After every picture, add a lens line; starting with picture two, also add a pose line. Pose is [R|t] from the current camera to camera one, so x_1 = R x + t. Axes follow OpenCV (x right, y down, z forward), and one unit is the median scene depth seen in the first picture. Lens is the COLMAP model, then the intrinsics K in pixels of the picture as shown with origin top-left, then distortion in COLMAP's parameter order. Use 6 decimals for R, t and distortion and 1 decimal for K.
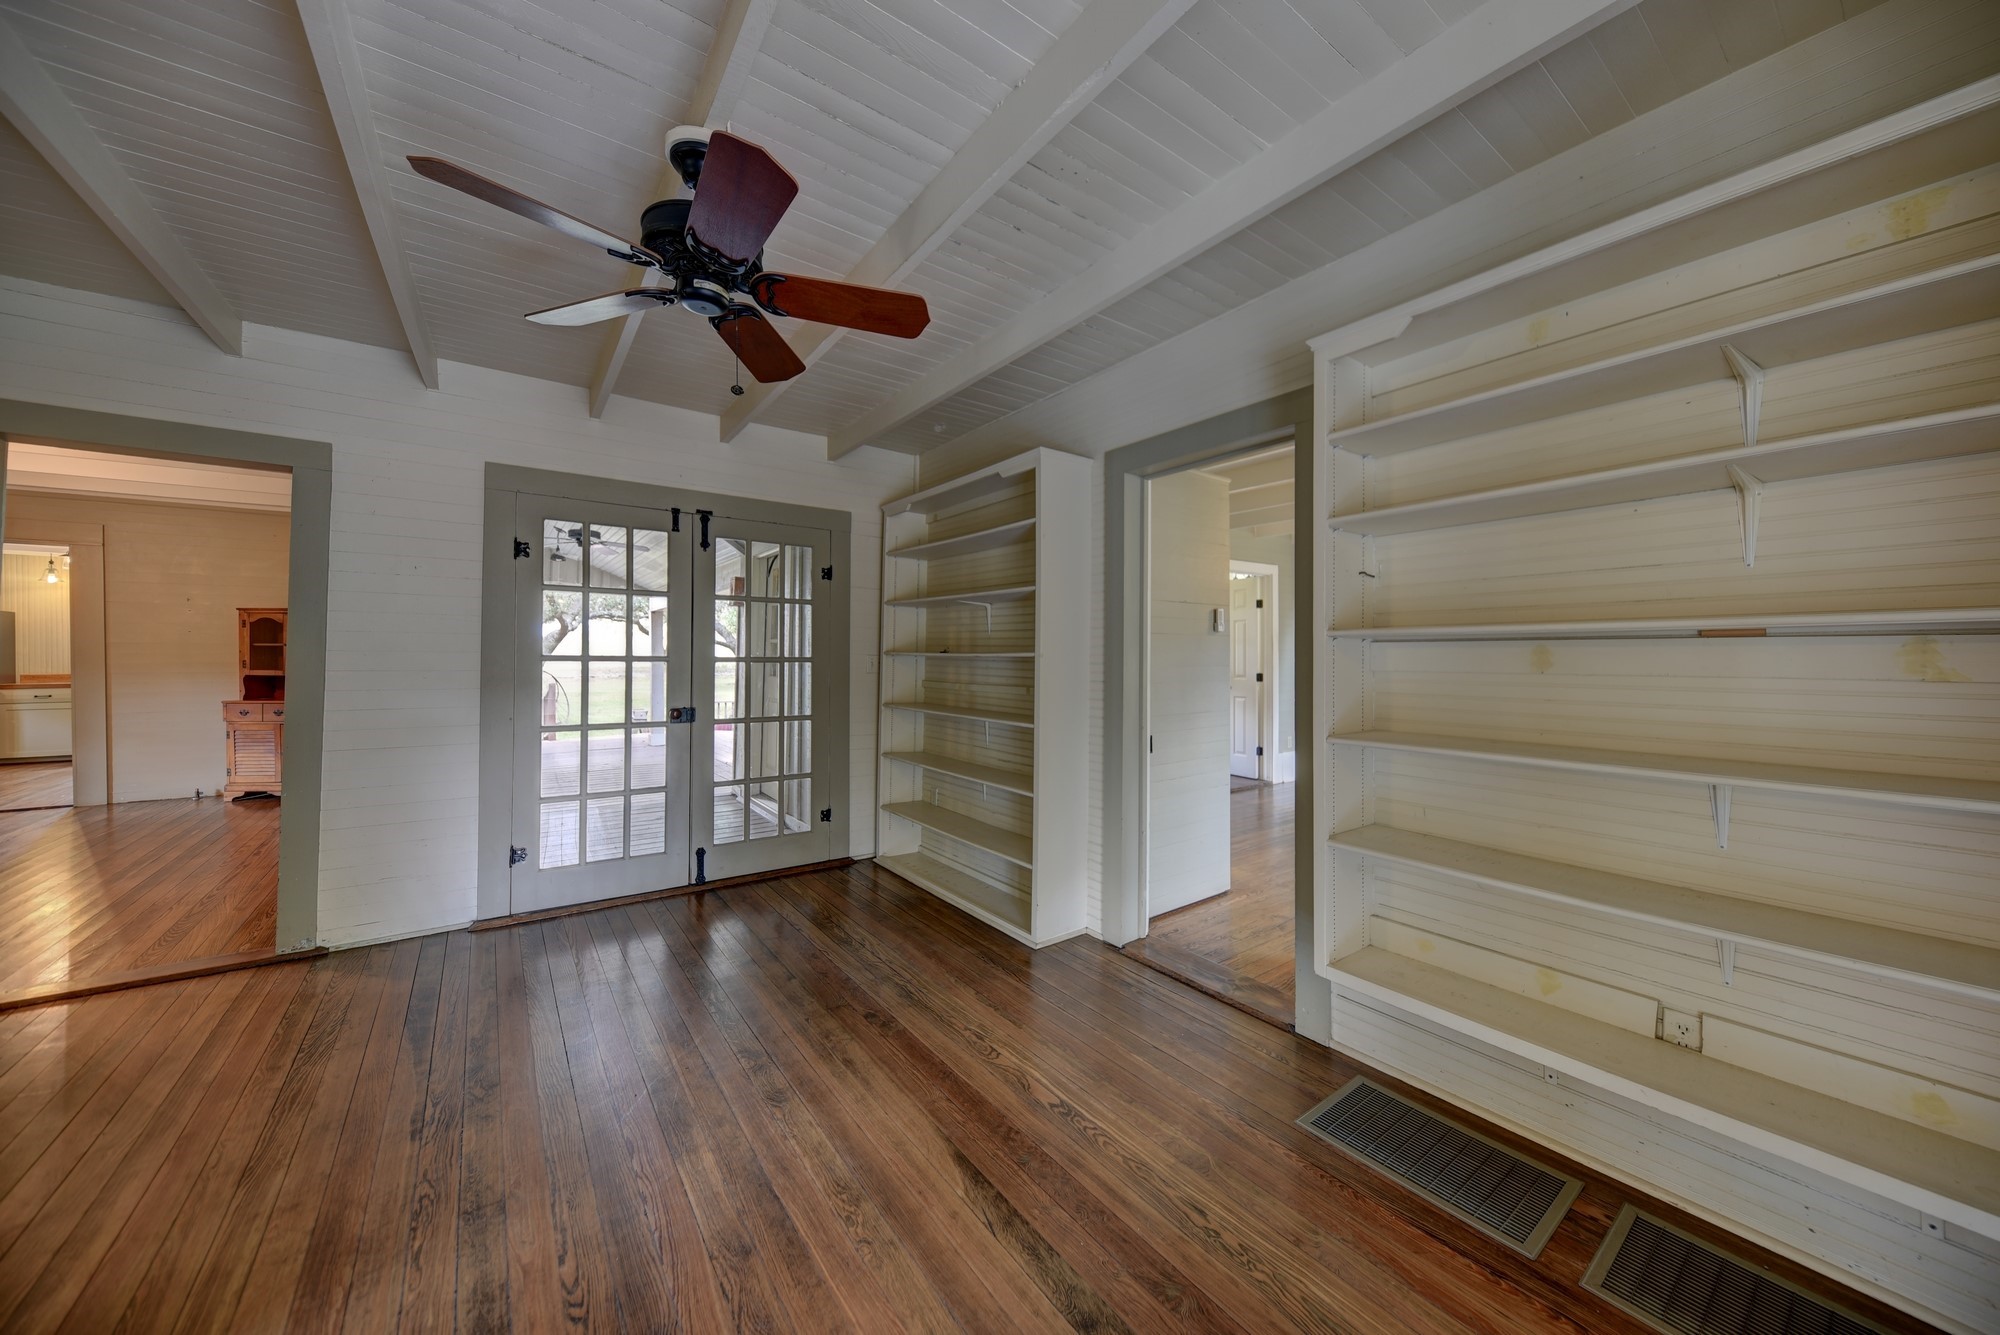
lens RADIAL K [[694.7, 0, 1029.4], [0, 694.7, 653.8], [0, 0, 1]] dist [0.013198, -0.009070]
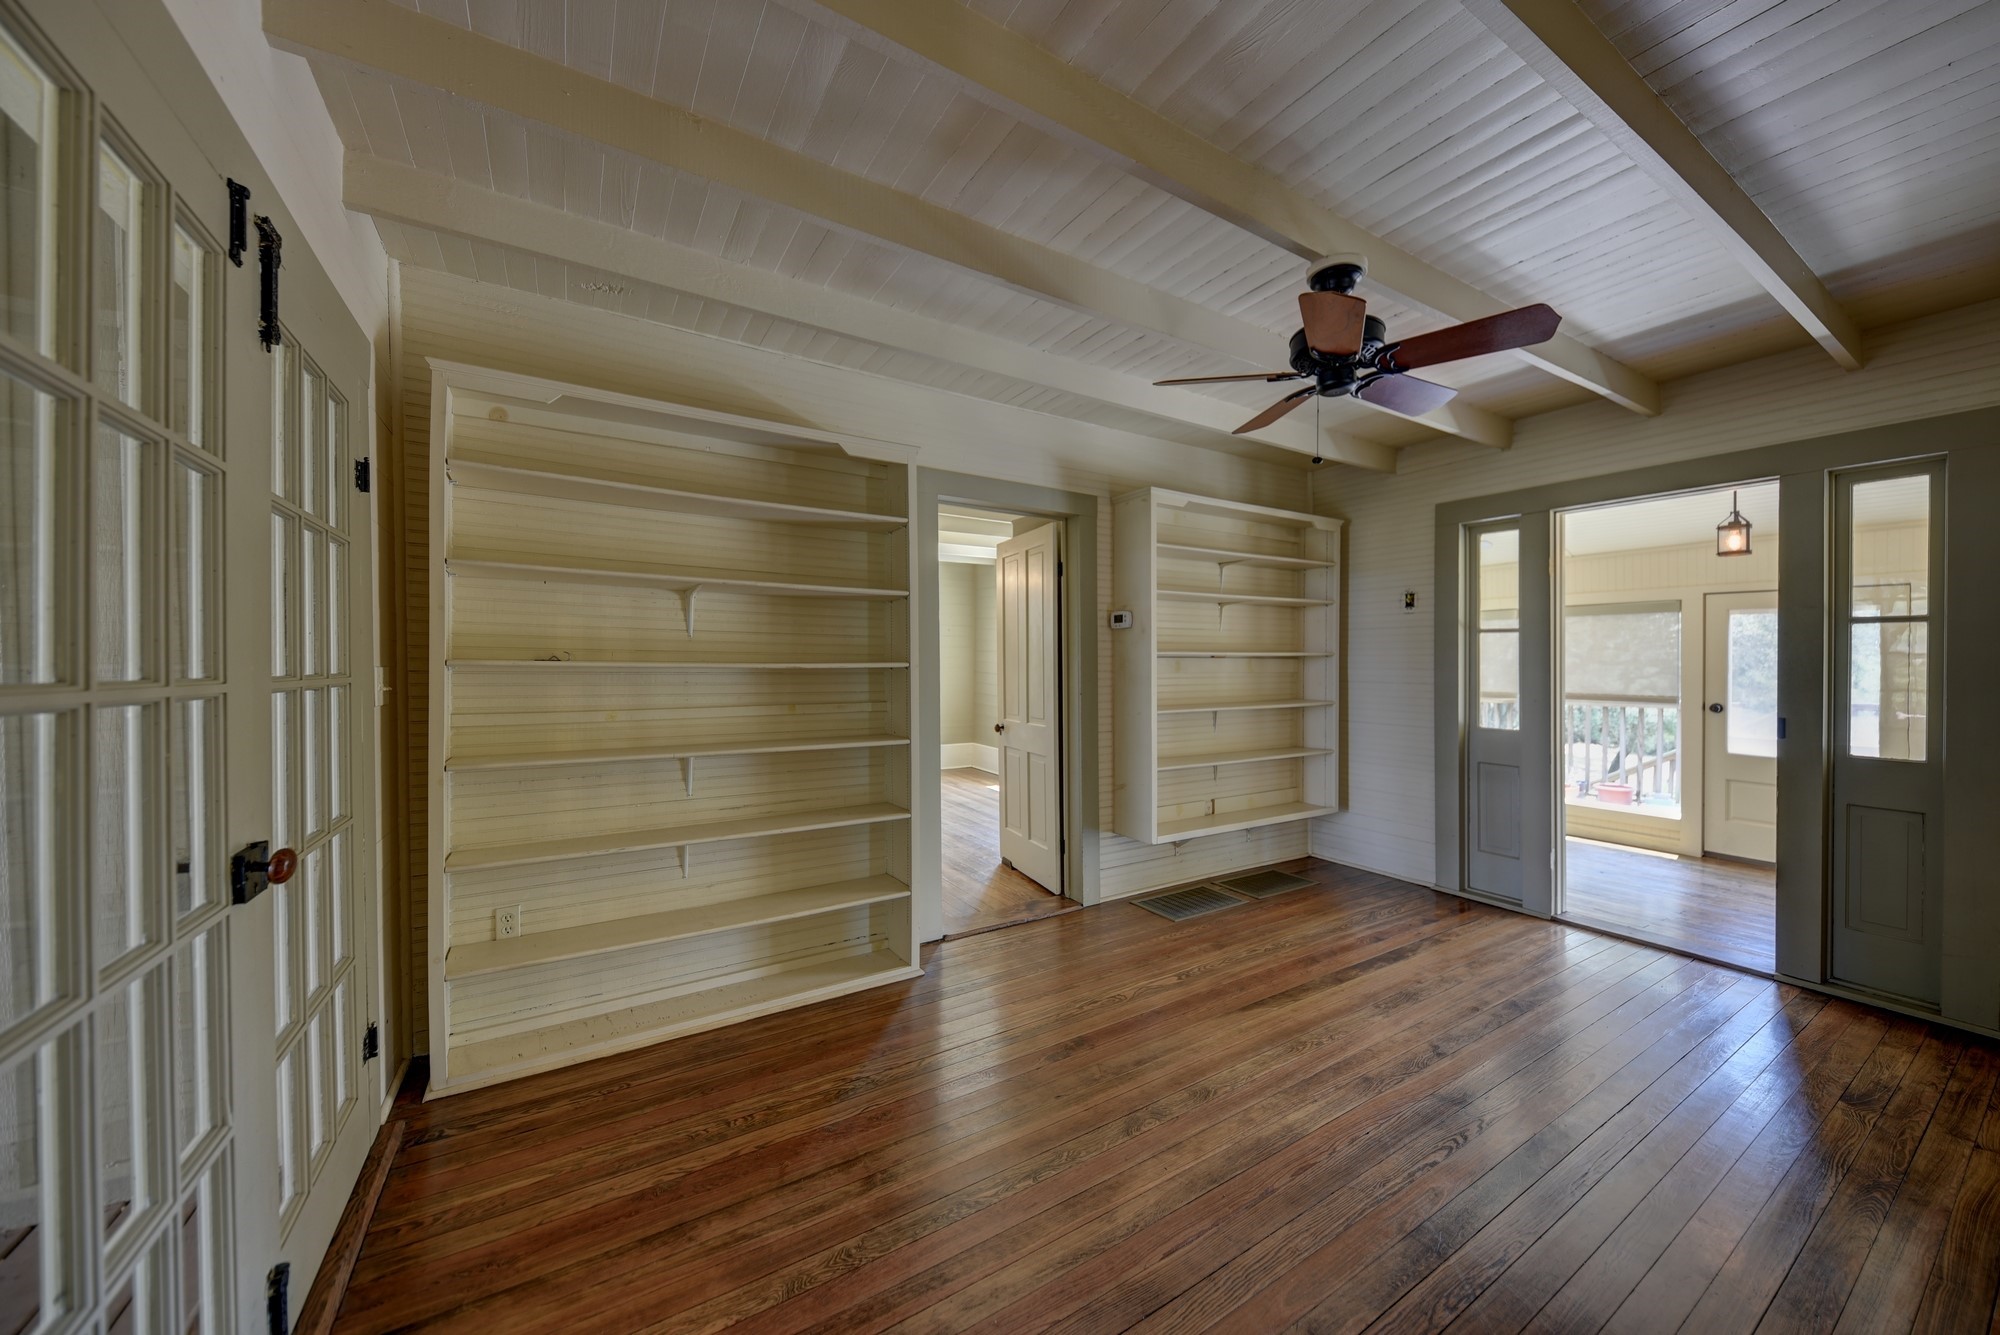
lens RADIAL K [[725.8, 0, 1030.8], [0, 725.8, 664.5], [0, 0, 1]] dist [0.000801, -0.000138]
pose [[0.083990, -0.012287, 0.996391, -1.465565], [-0.002429, 0.999918, 0.012535, -0.016893], [-0.996464, -0.003473, 0.083954, 1.177100]]
